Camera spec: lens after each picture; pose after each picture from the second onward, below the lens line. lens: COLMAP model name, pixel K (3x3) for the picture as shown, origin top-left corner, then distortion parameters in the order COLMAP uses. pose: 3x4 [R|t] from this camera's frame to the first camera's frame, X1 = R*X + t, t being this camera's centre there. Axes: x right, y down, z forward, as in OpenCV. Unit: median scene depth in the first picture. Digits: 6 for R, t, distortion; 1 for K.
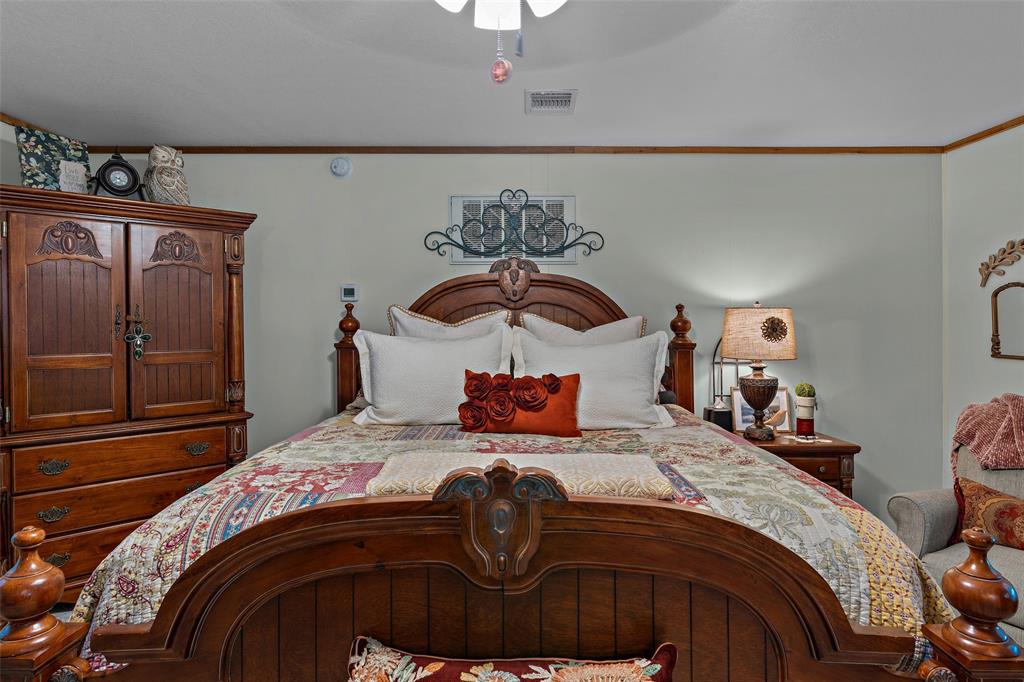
lens RADIAL K [[579.1, 0, 507.0], [0, 579.1, 323.3], [0, 0, 1]] dist [-0.001403, 0.001435]
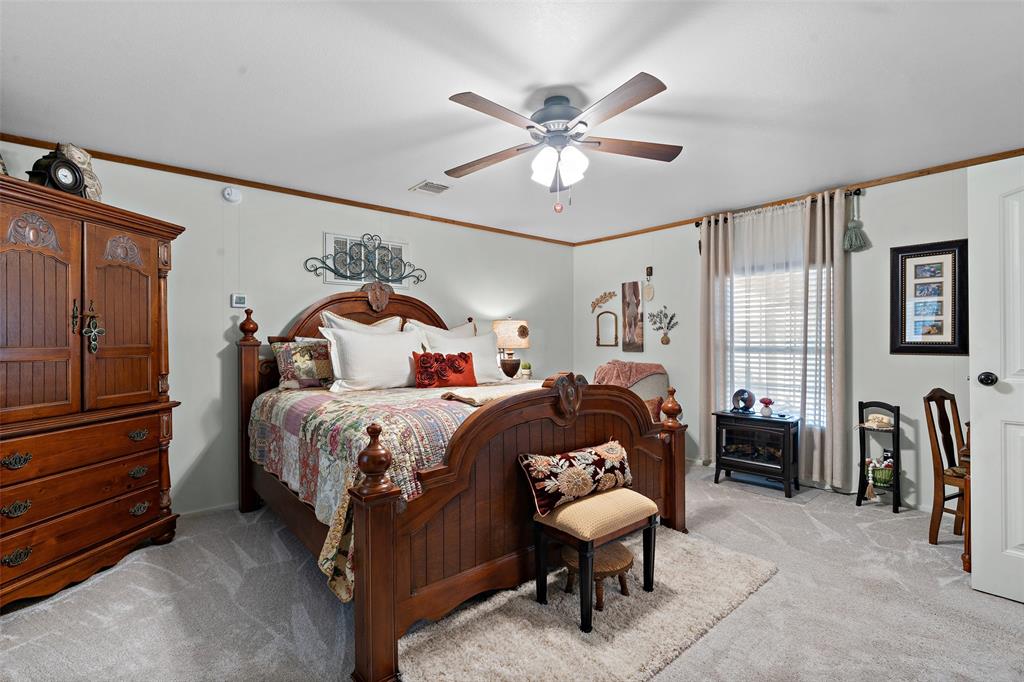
lens RADIAL K [[473.6, 0, 513.1], [0, 473.6, 340.8], [0, 0, 1]] dist [-0.010577, 0.007356]
pose [[0.759733, -0.003032, 0.650228, -0.517881], [0.006310, 0.999976, -0.002710, 0.040602], [-0.650204, 0.006162, 0.759734, -0.124148]]
